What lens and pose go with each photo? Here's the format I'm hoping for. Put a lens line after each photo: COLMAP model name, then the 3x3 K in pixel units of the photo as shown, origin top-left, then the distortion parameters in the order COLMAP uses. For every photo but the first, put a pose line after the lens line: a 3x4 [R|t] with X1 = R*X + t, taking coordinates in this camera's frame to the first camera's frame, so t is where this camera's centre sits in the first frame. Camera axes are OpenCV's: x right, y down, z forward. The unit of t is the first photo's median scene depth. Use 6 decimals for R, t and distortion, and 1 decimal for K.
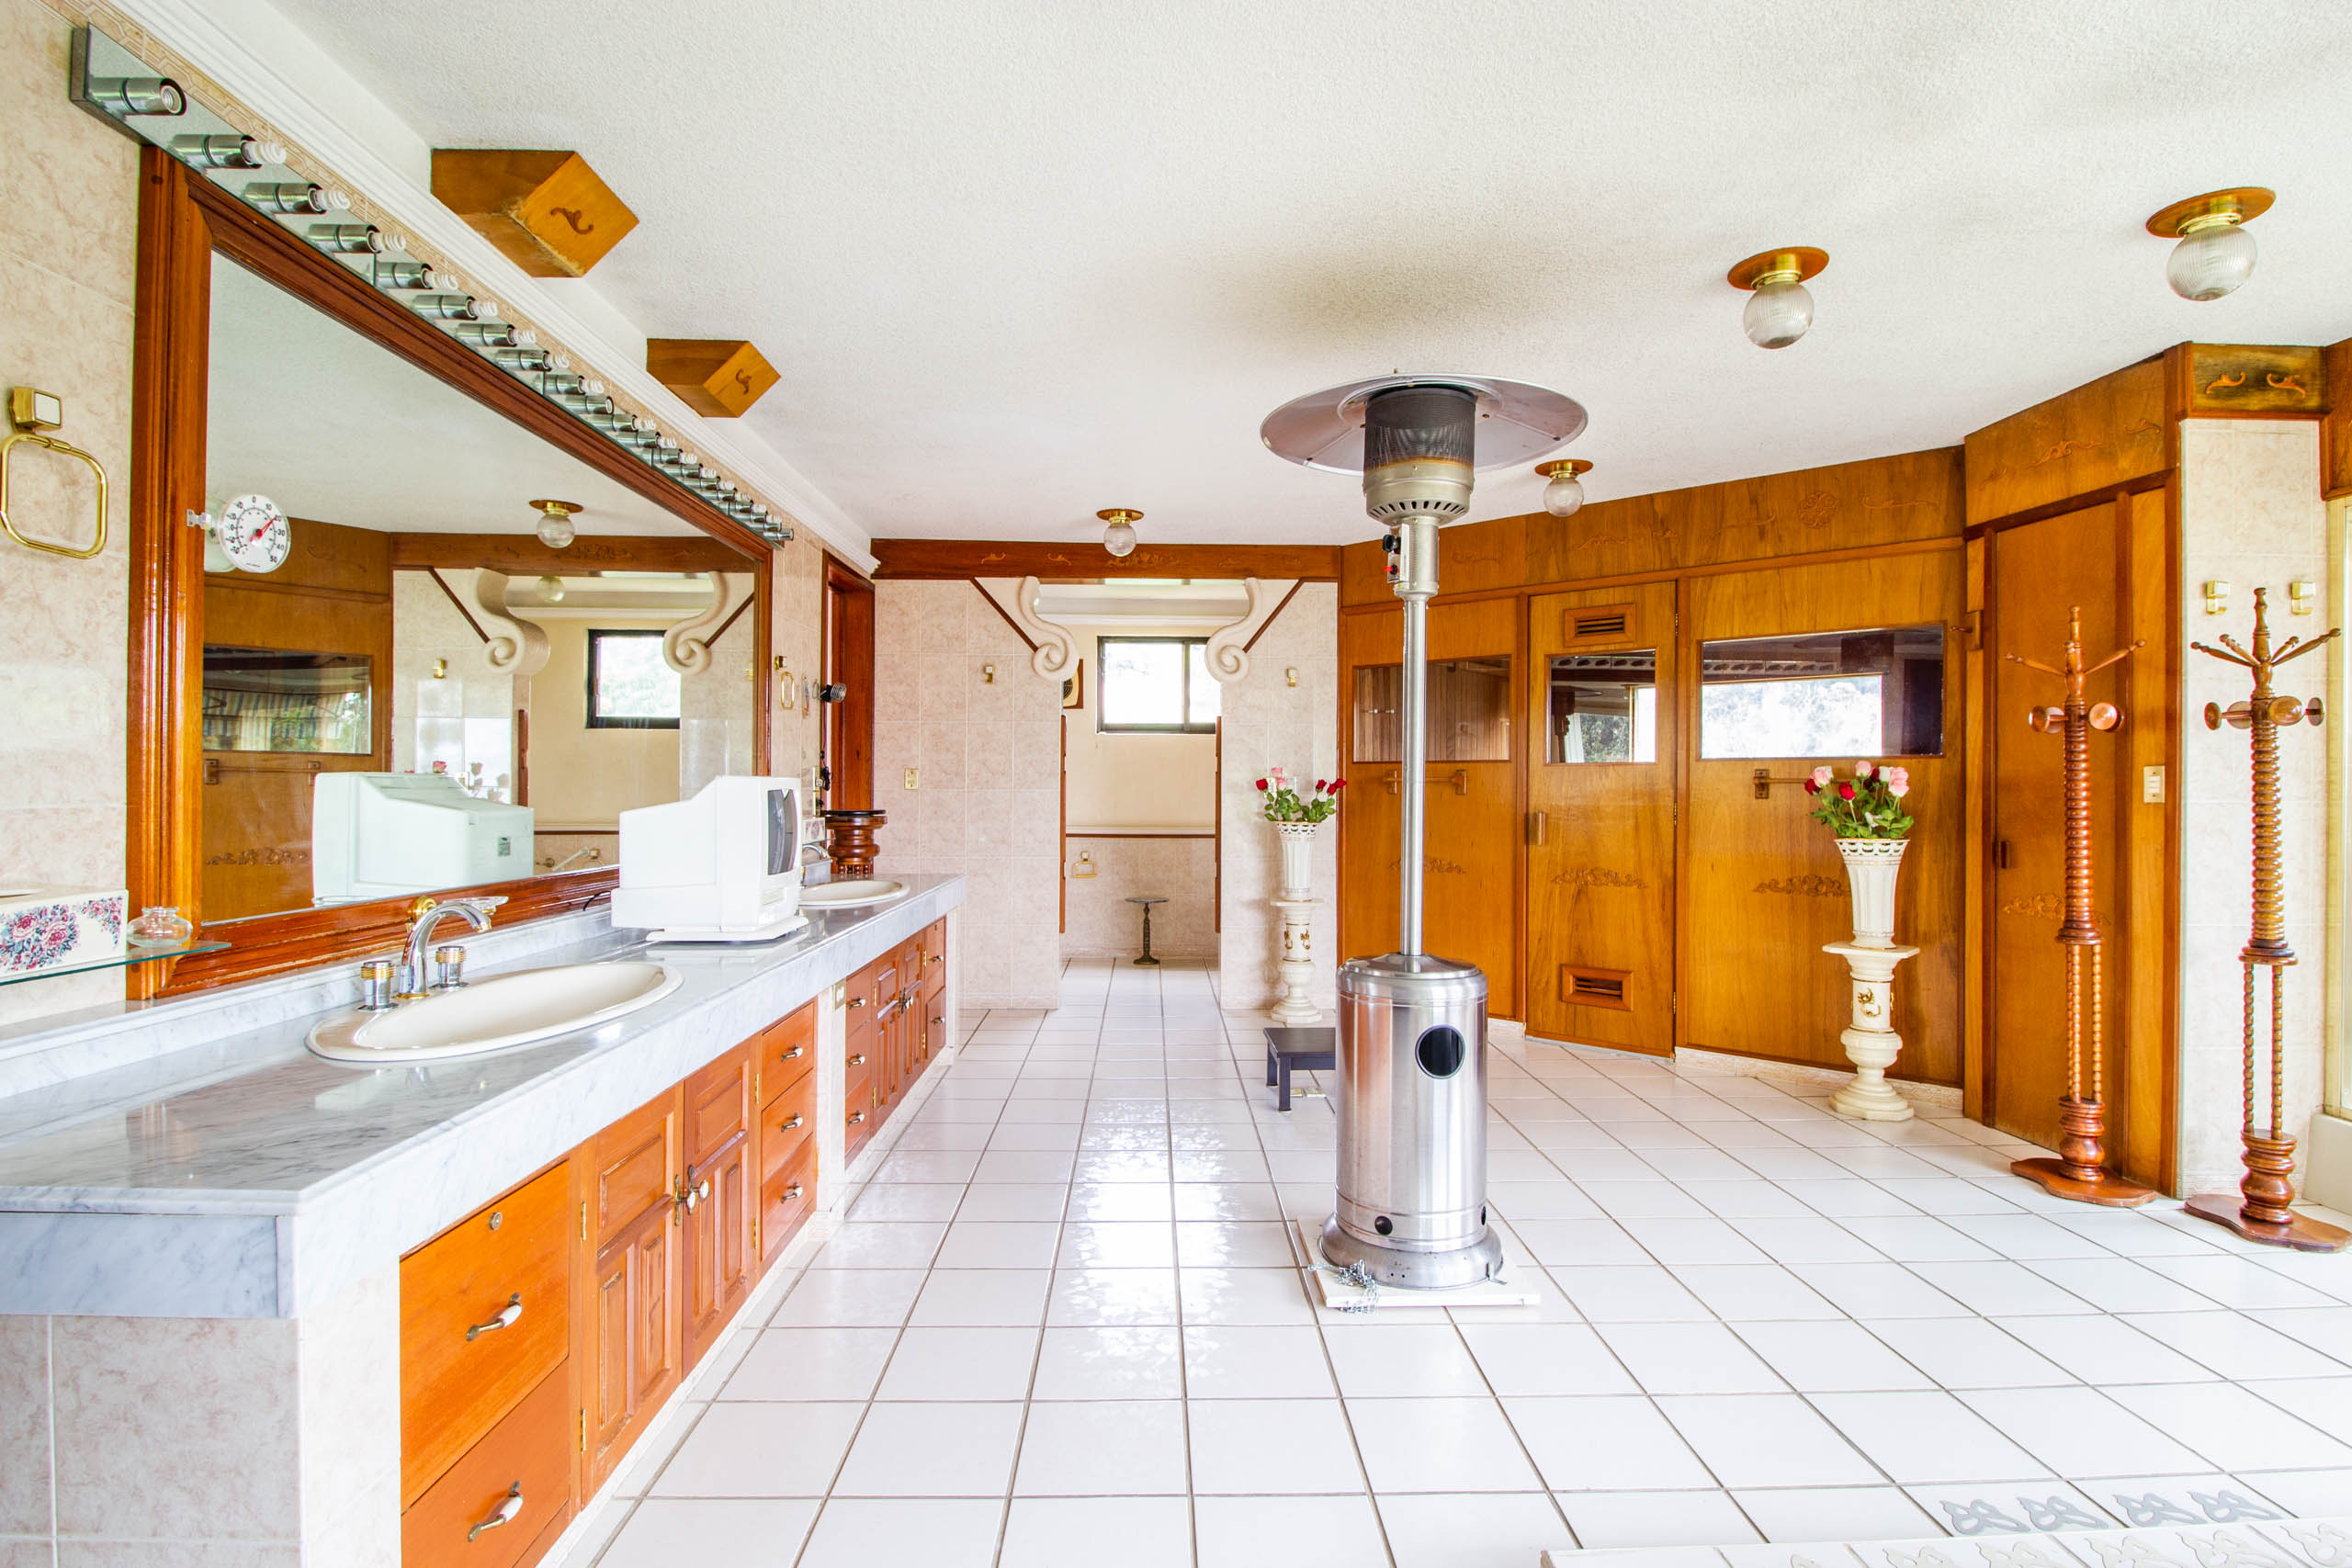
lens RADIAL K [[1150.0, 0, 1182.7], [0, 1150.0, 787.0], [0, 0, 1]] dist [-0.022911, -0.000696]
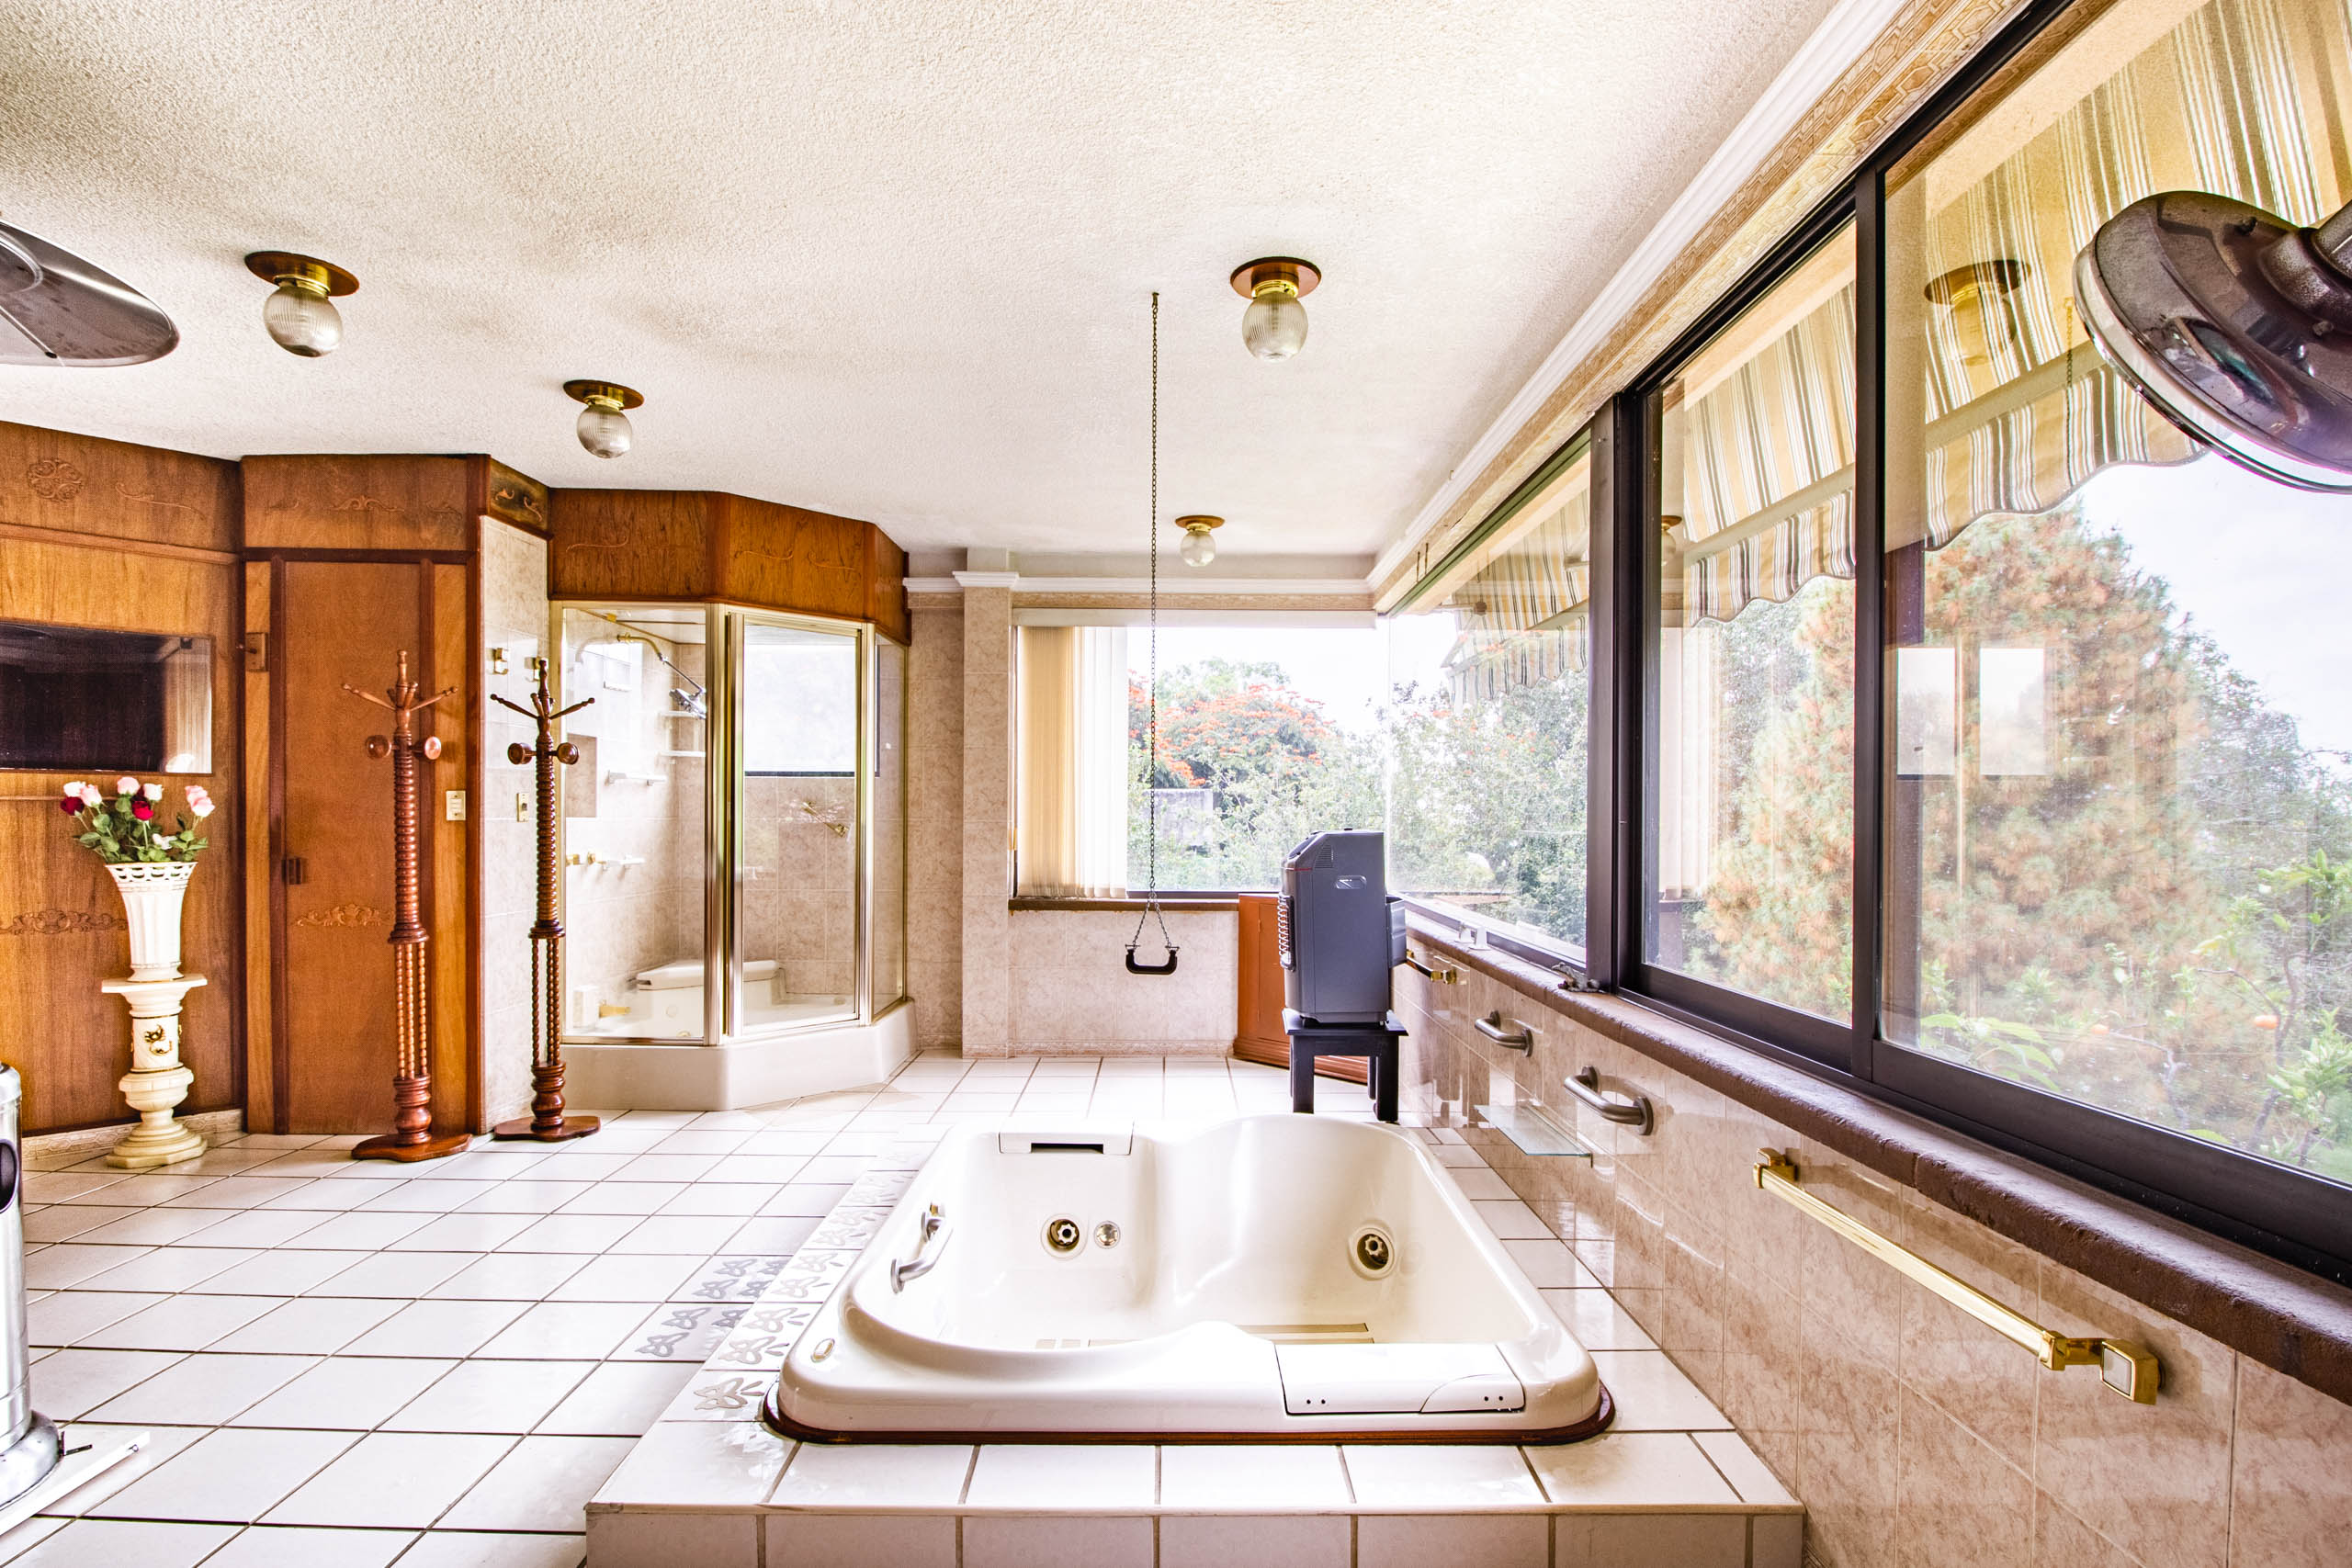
lens RADIAL K [[1135.8, 0, 1165.8], [0, 1135.8, 823.4], [0, 0, 1]] dist [0.002554, 0.000269]
pose [[0.037048, -0.012062, 0.999241, -0.309559], [-0.005388, 0.999910, 0.012270, -0.001919], [-0.999299, -0.005839, 0.036980, 0.164581]]
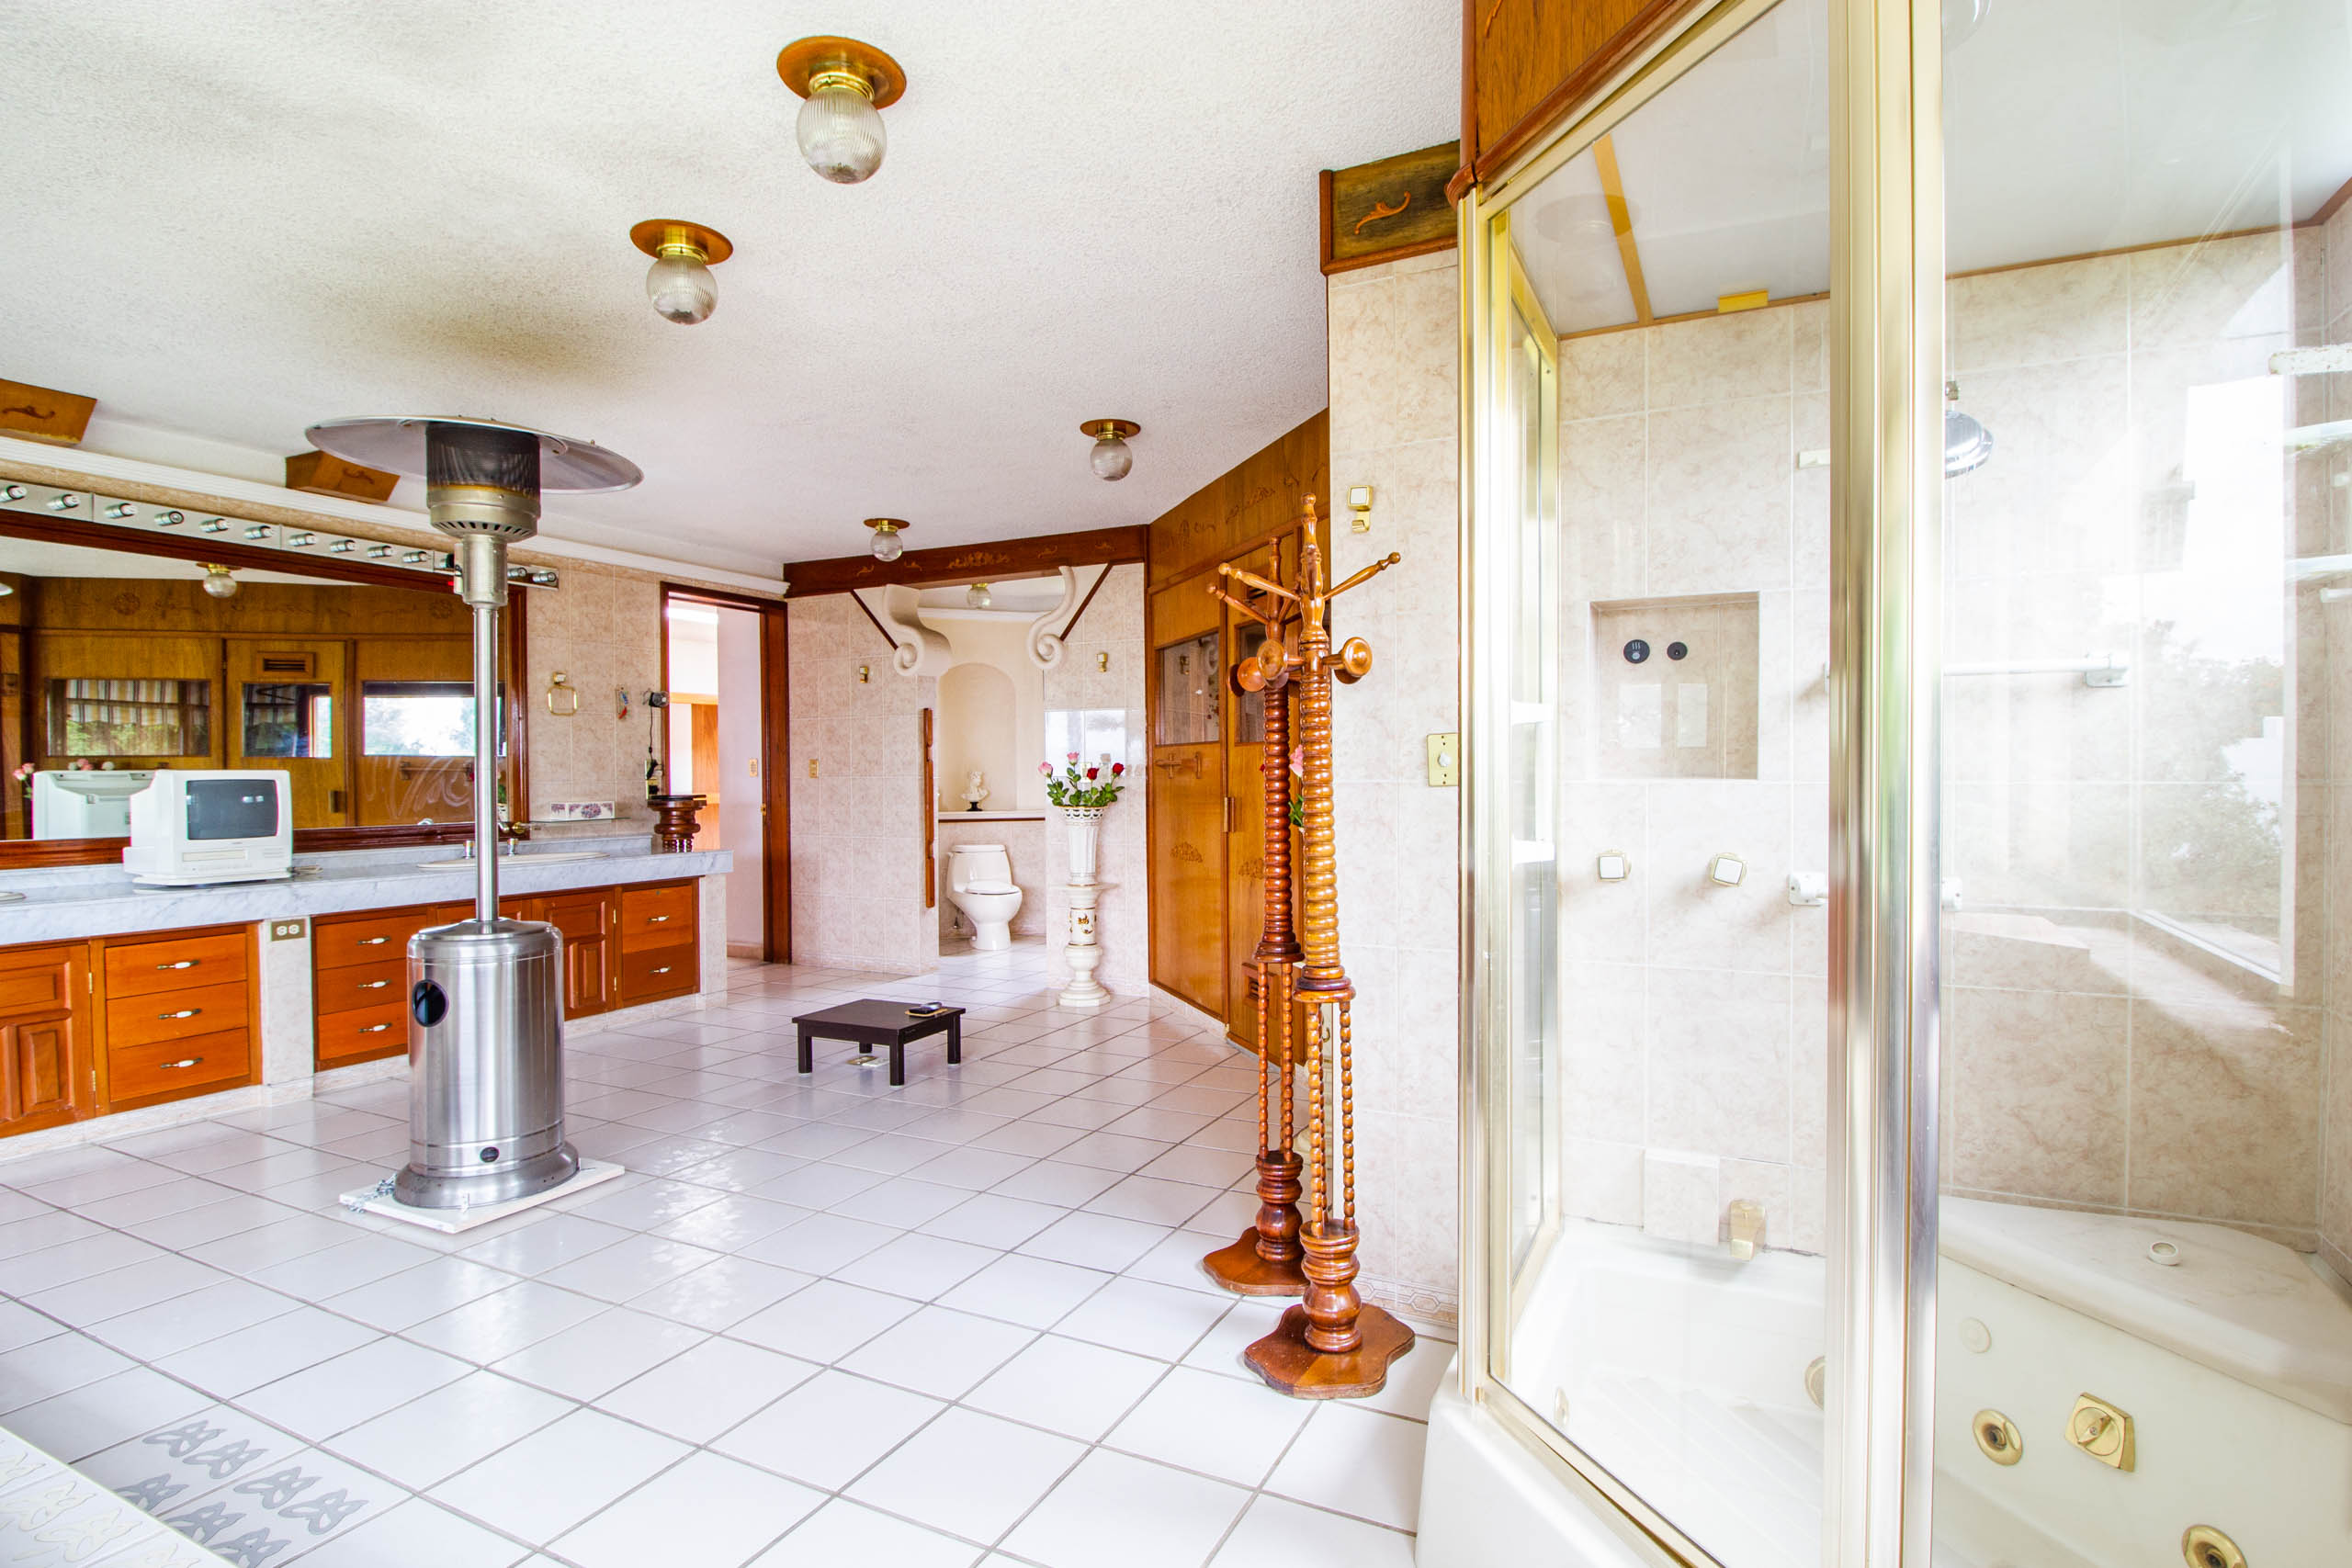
lens RADIAL K [[1150.0, 0, 1191.8], [0, 1150.0, 790.8], [0, 0, 1]] dist [-0.022911, -0.000696]
pose [[0.884395, -0.002395, -0.466733, 1.014578], [0.011025, 0.999815, 0.015760, 0.002762], [0.466609, -0.019084, 0.884258, 0.241420]]
